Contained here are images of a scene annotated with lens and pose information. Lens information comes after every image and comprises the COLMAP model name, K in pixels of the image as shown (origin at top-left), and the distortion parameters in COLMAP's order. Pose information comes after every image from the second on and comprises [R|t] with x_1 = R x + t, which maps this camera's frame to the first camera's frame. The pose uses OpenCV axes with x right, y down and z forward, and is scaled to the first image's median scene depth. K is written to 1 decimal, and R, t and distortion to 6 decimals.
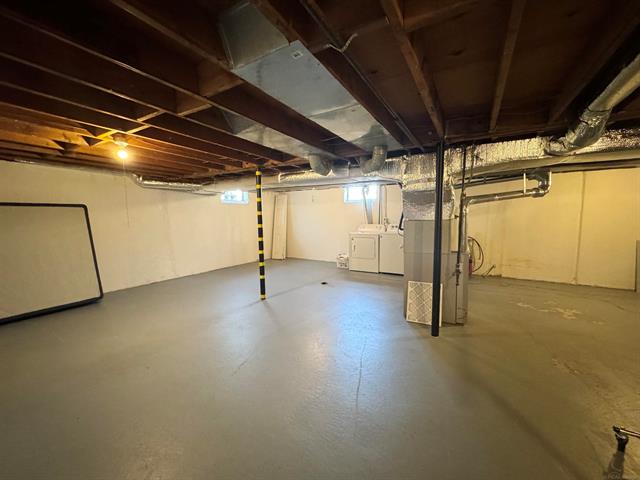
lens RADIAL K [[264.9, 0, 315.8], [0, 264.9, 238.8], [0, 0, 1]] dist [-0.002739, -0.000284]
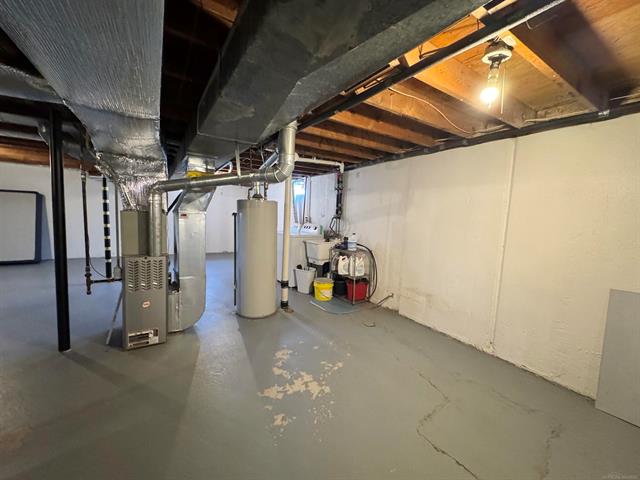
lens RADIAL K [[264.9, 0, 315.8], [0, 264.9, 238.8], [0, 0, 1]] dist [-0.002739, -0.000284]
pose [[0.886530, 0.087244, -0.454371, 0.888663], [-0.090298, 0.995801, 0.015023, -0.030568], [0.453774, 0.027710, 0.890686, 0.373907]]
